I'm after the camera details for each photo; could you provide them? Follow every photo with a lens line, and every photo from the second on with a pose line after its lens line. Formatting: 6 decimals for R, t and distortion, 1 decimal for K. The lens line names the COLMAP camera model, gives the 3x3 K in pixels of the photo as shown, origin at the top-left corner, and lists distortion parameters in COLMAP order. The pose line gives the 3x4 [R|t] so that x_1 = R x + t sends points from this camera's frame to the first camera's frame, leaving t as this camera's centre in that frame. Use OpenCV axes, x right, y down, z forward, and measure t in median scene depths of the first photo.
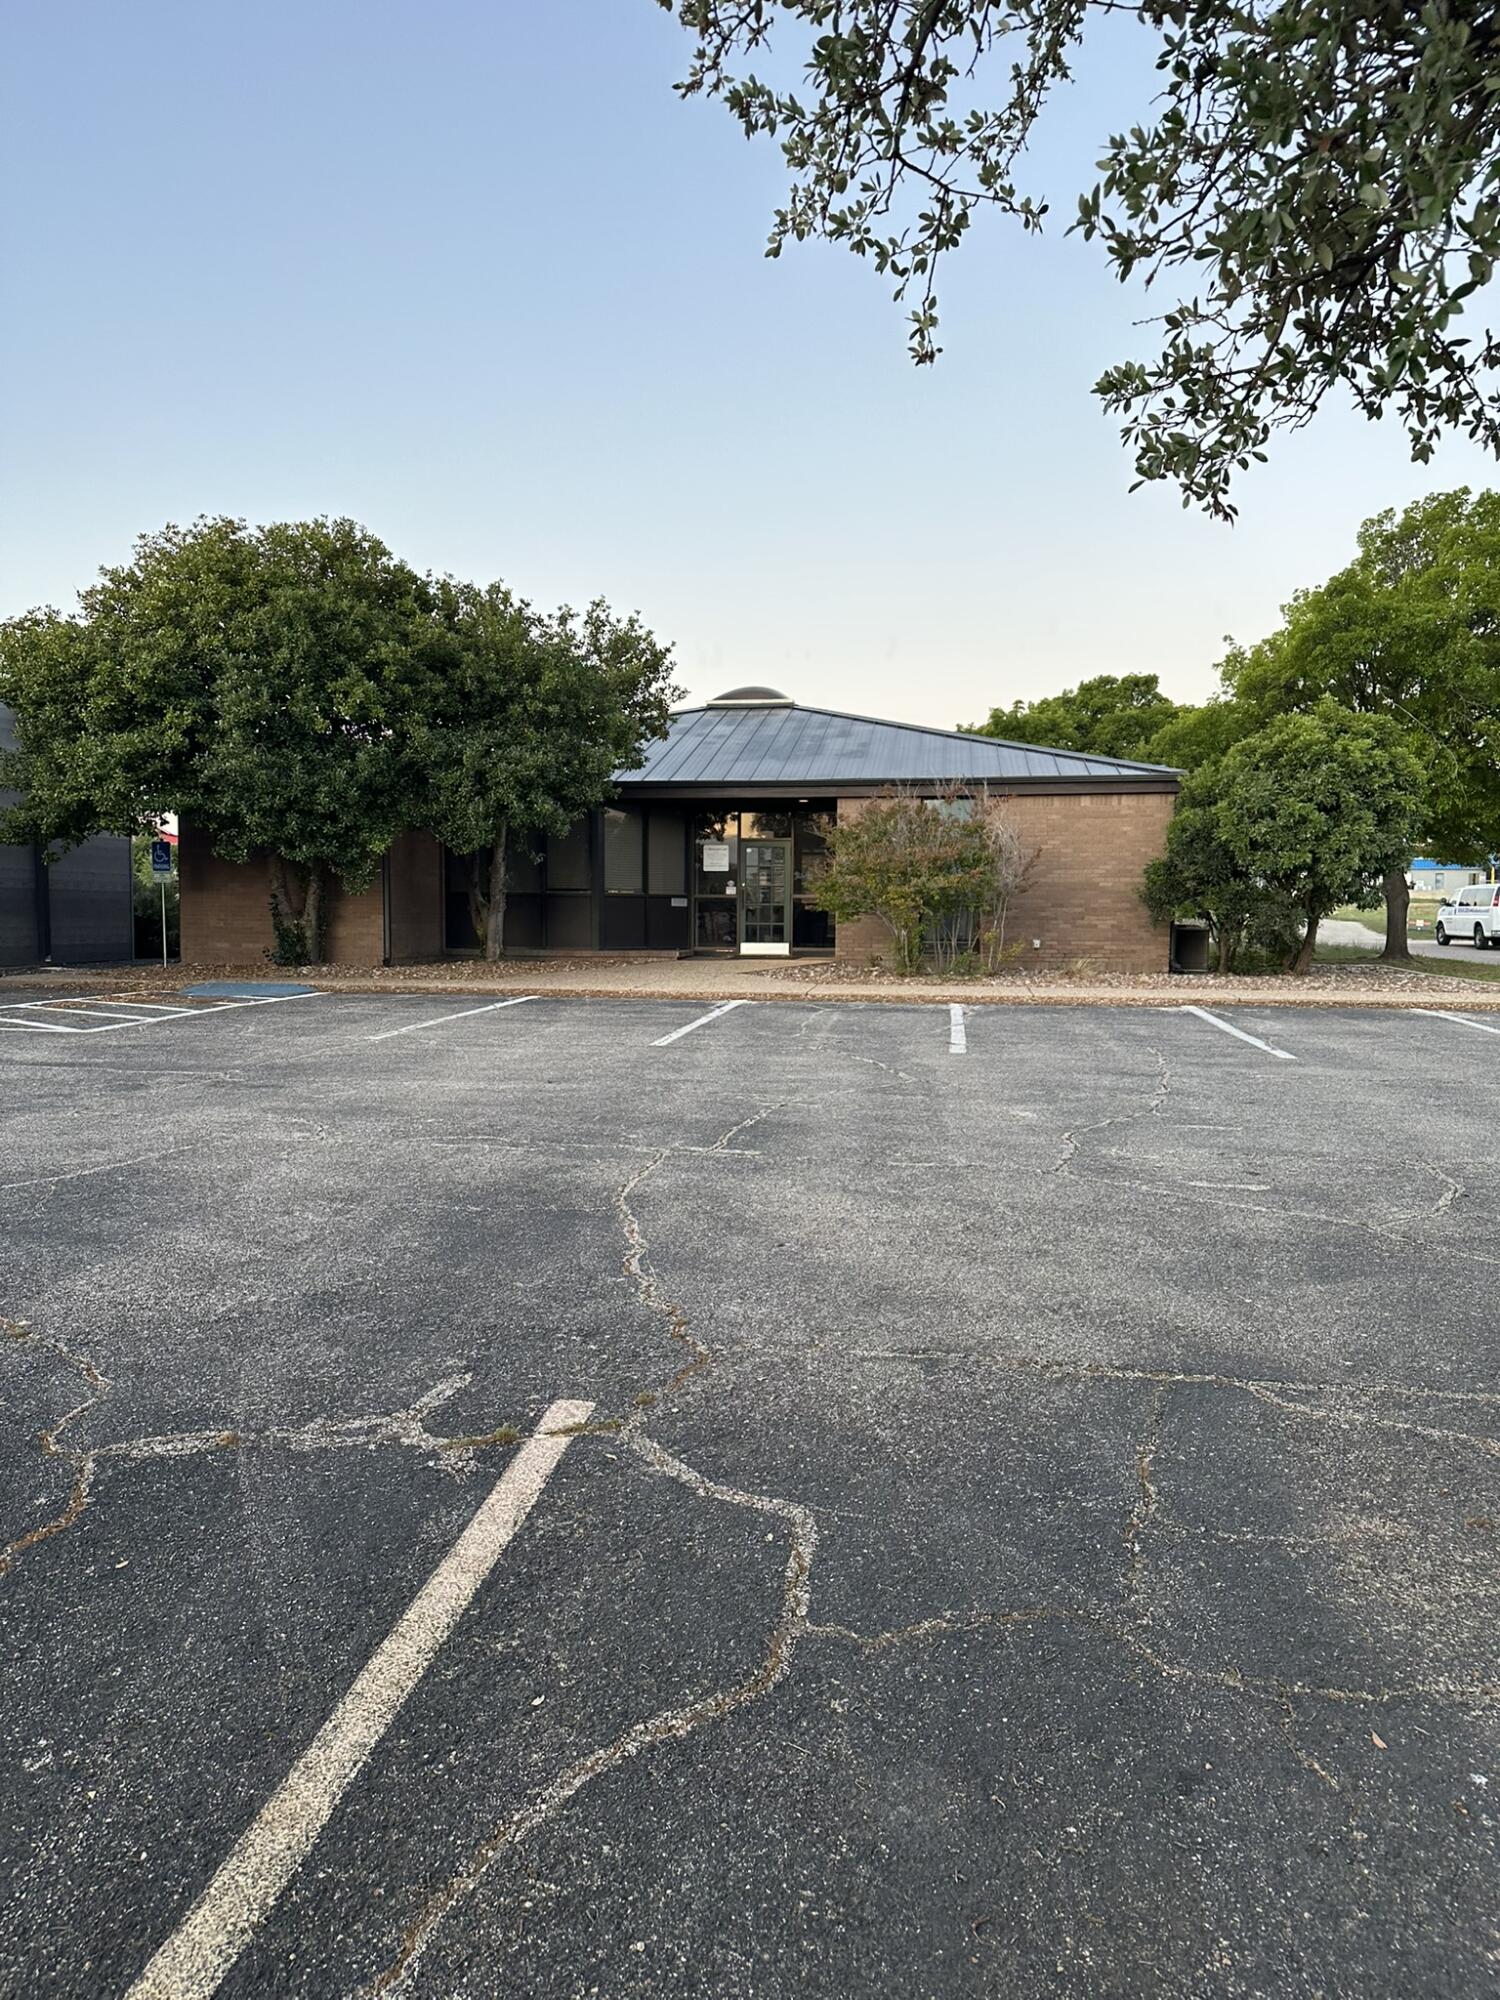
lens RADIAL K [[1367.8, 0, 761.2], [0, 1367.8, 1005.3], [0, 0, 1]] dist [0.080326, -0.124894]
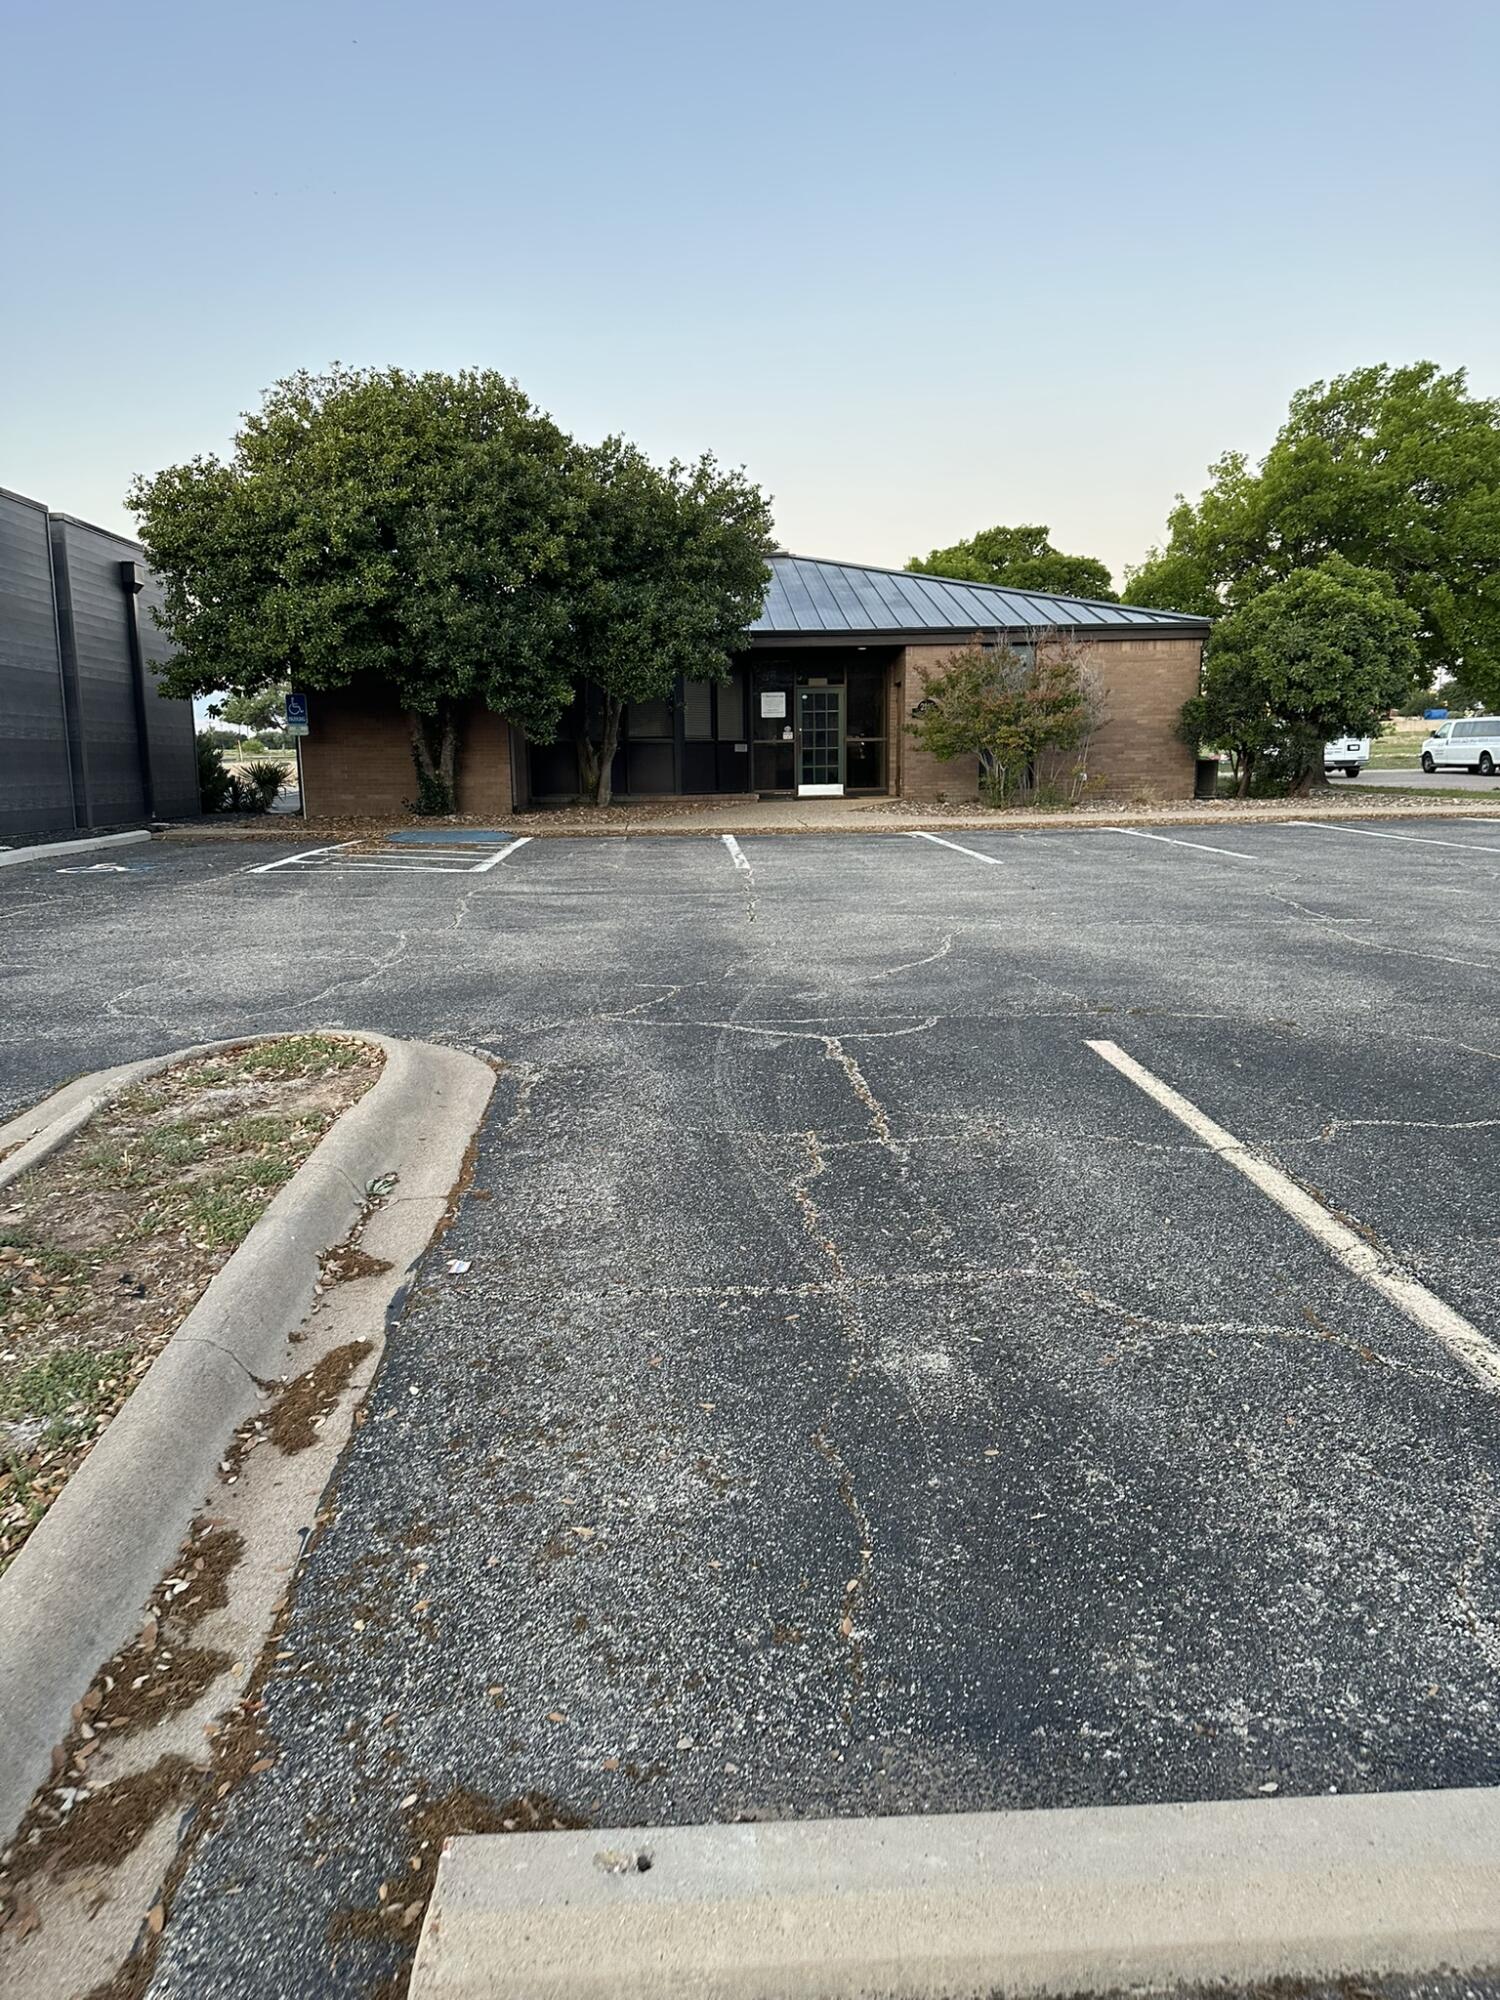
lens RADIAL K [[1395.1, 0, 739.3], [0, 1395.1, 1024.2], [0, 0, 1]] dist [0.078097, -0.138740]
pose [[0.979665, -0.058146, 0.192030, -0.317561], [0.036139, 0.992571, 0.116179, 0.013181], [-0.197359, -0.106877, 0.974488, -0.095508]]
